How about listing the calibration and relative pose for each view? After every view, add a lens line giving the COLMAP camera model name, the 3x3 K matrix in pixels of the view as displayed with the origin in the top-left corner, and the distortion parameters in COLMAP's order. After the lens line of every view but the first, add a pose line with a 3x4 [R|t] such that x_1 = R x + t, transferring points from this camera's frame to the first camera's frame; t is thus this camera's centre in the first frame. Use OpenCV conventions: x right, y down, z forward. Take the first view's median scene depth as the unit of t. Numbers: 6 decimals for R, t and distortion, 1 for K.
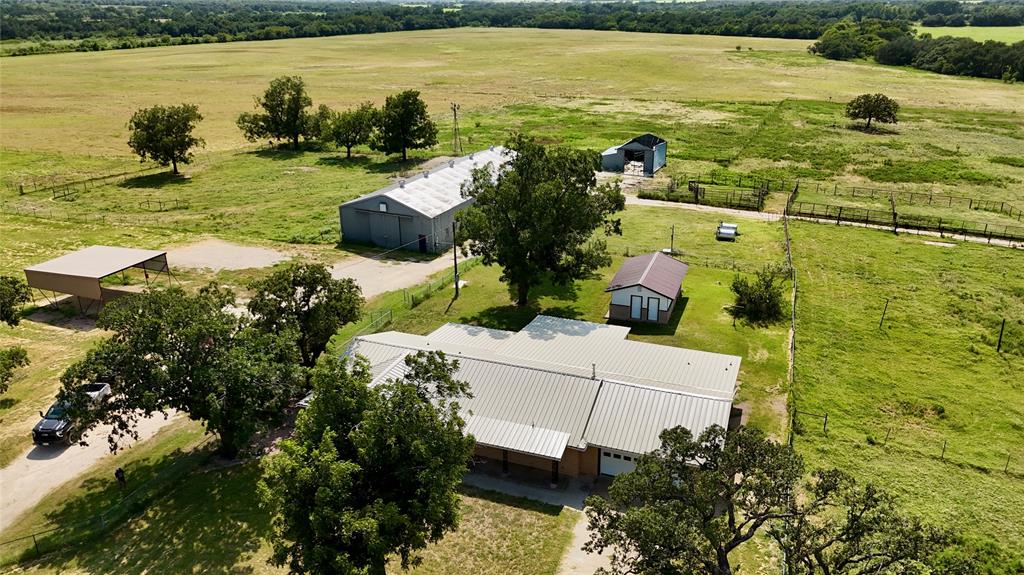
lens RADIAL K [[756.2, 0, 516.1], [0, 756.2, 285.0], [0, 0, 1]] dist [0.049909, -0.043581]
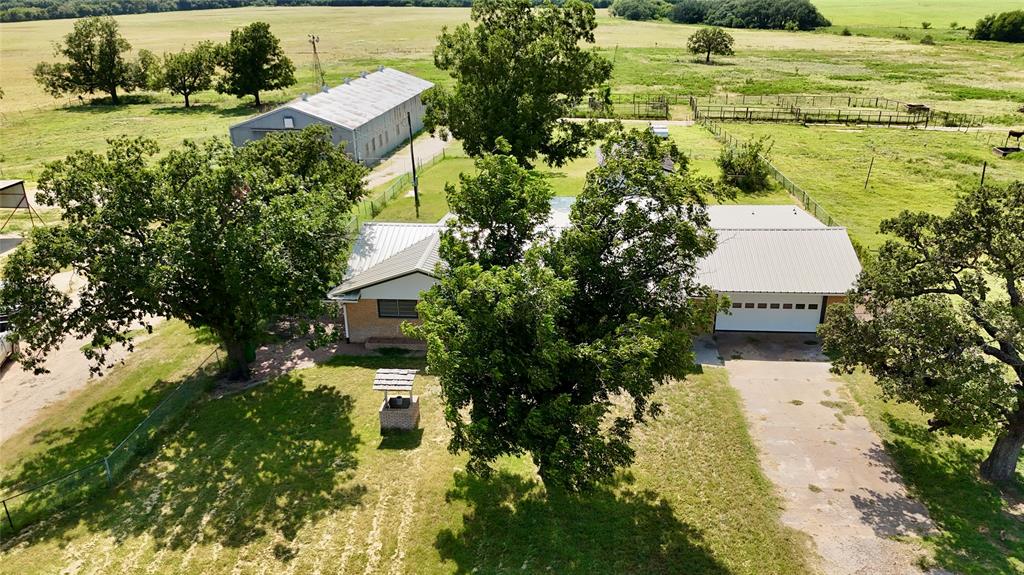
lens RADIAL K [[756.2, 0, 516.1], [0, 756.2, 285.0], [0, 0, 1]] dist [0.049909, -0.043581]
pose [[0.964047, -0.111865, 0.241038, -0.096101], [0.107747, 0.993718, 0.030241, 0.047602], [-0.242907, -0.003183, 0.970044, 0.074499]]
